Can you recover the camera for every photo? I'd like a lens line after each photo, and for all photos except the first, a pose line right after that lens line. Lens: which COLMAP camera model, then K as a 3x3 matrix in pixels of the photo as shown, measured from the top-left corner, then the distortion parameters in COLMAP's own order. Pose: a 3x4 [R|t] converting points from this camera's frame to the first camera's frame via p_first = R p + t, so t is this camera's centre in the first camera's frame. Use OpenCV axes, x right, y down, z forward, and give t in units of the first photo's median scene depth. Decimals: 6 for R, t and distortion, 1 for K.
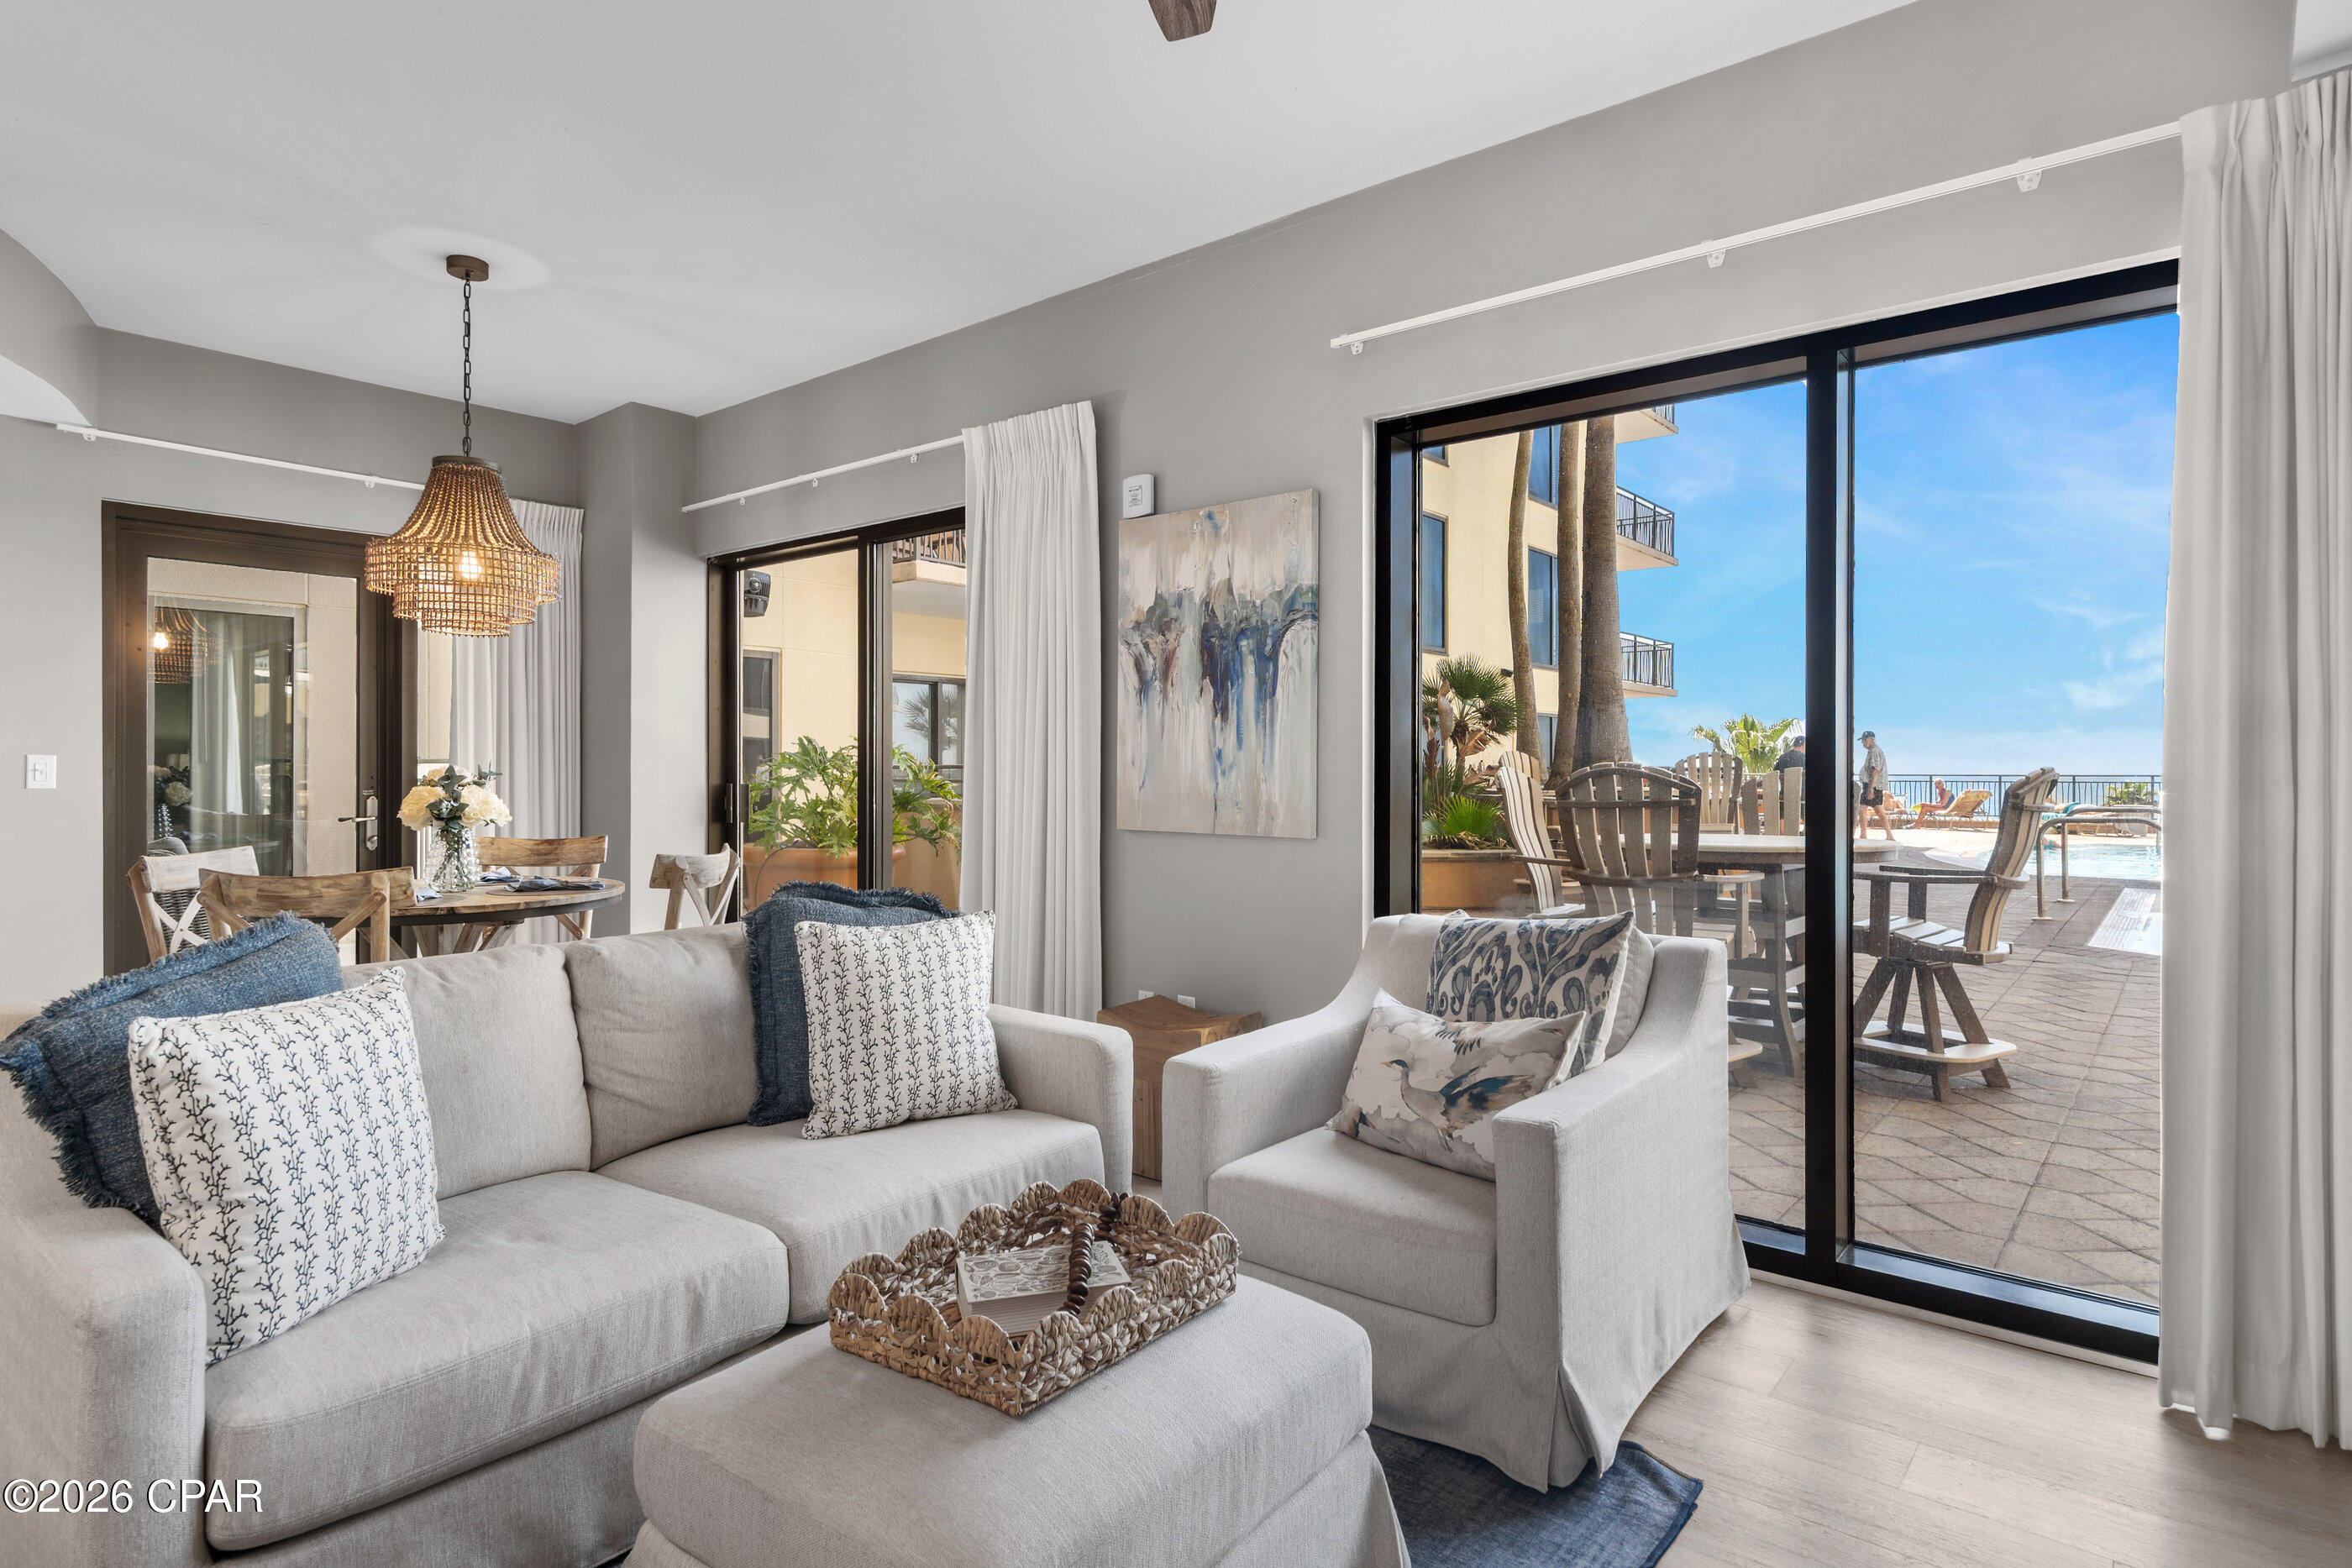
lens RADIAL K [[1248.3, 0, 1187.4], [0, 1248.3, 758.8], [0, 0, 1]] dist [0.001914, 0.001728]
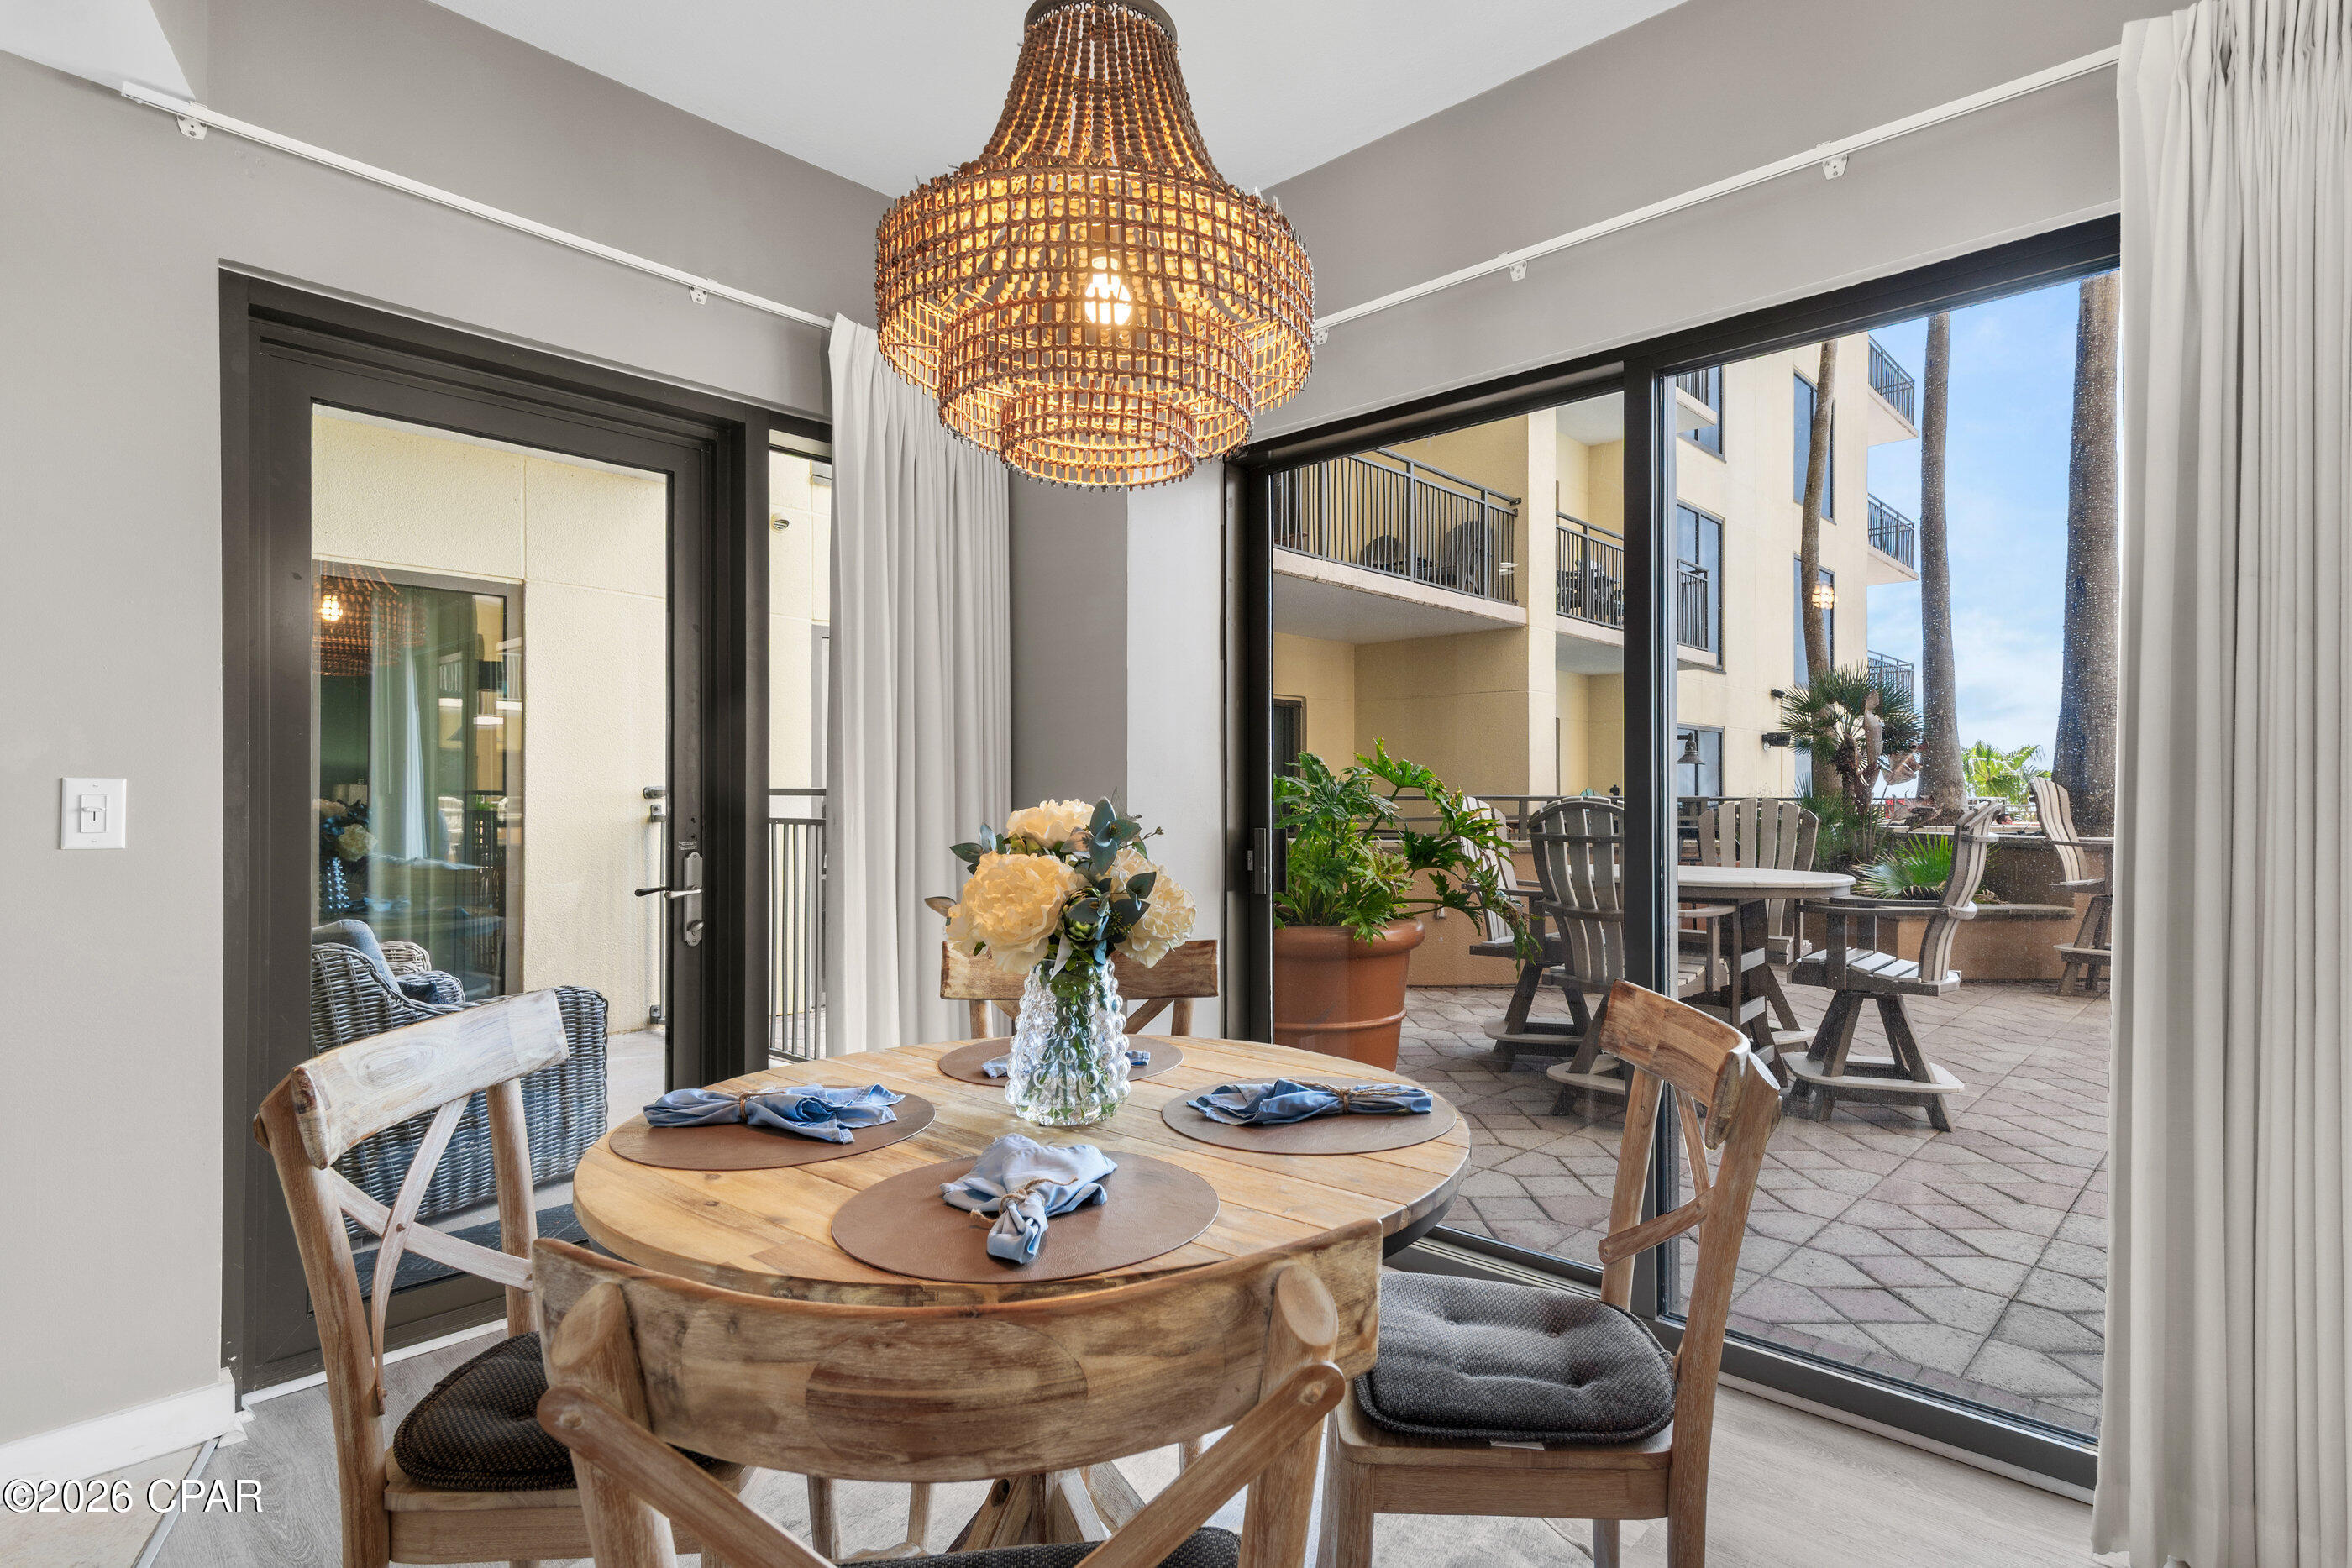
lens RADIAL K [[1170.4, 0, 1239.7], [0, 1170.4, 788.0], [0, 0, 1]] dist [0.003508, 0.000087]
pose [[0.999740, -0.001642, -0.022747, -0.544263], [0.001604, 0.999997, -0.001695, 0.002296], [0.022750, 0.001658, 0.999740, 0.653096]]
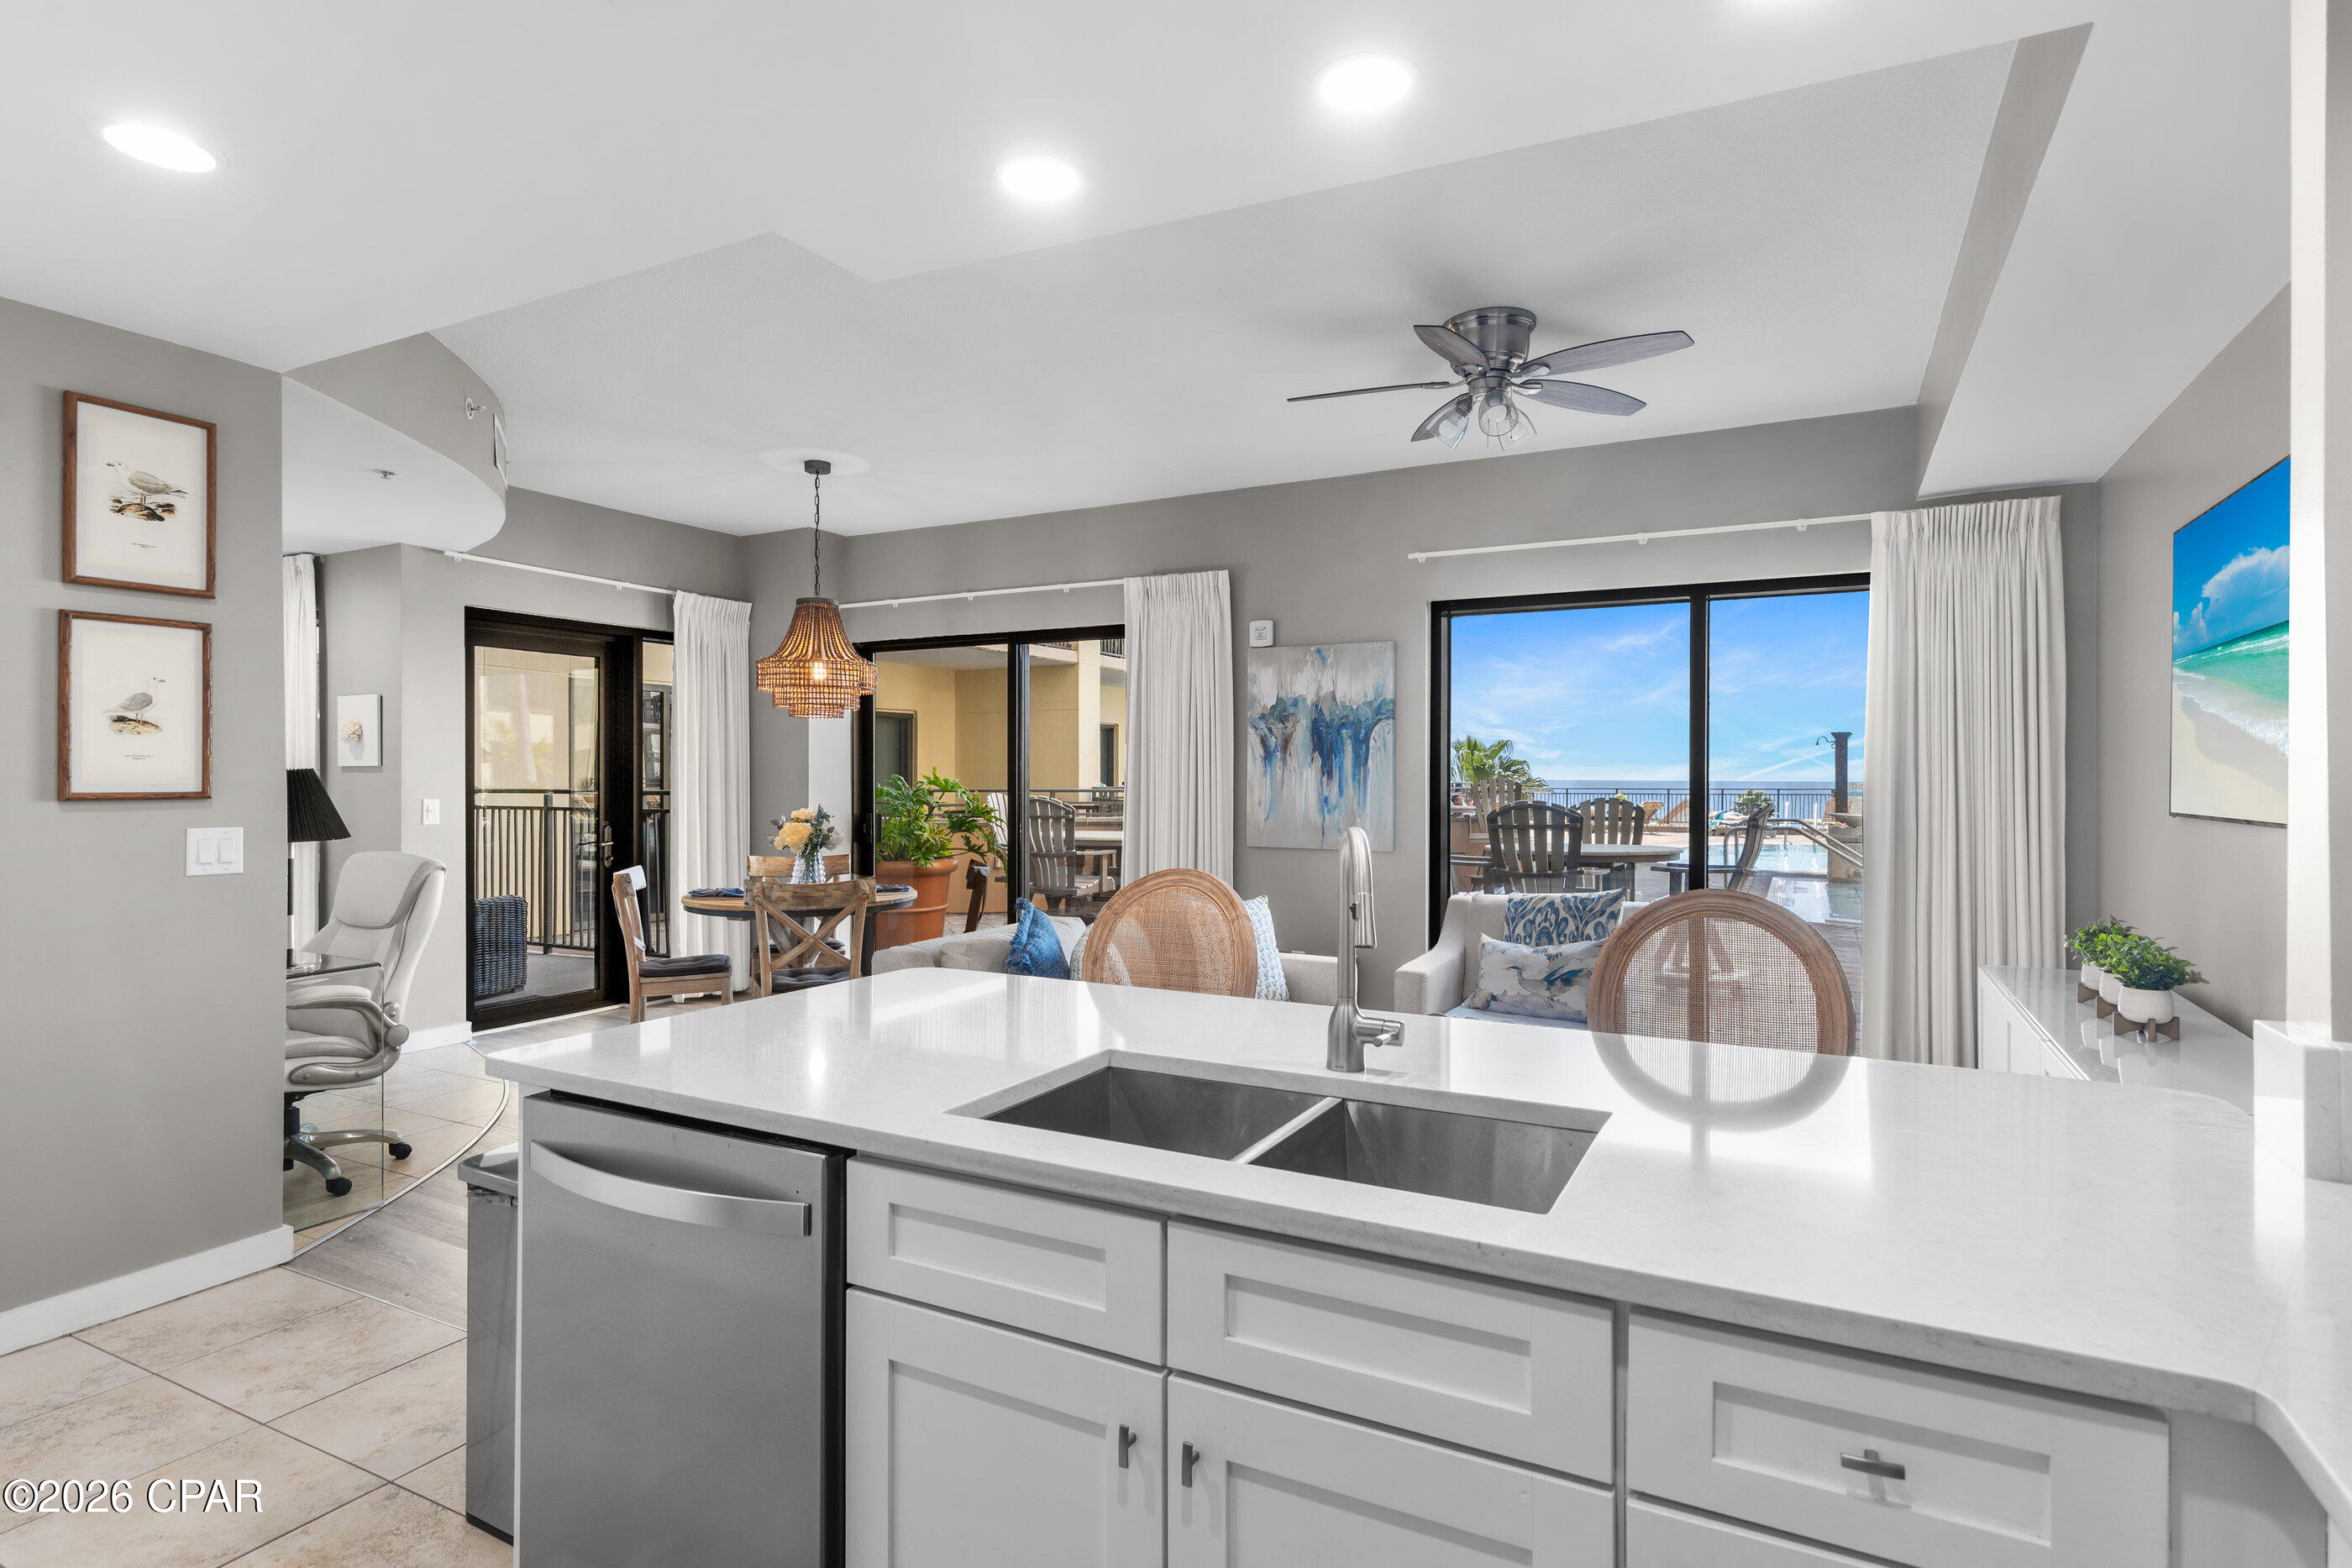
lens RADIAL K [[1223.7, 0, 1128.6], [0, 1223.7, 775.2], [0, 0, 1]] dist [-0.000037, -0.000513]
pose [[0.983388, -0.001358, 0.181512, -0.496137], [-0.000037, 0.999970, 0.007681, -0.045833], [-0.181517, -0.007560, 0.983359, -0.493178]]
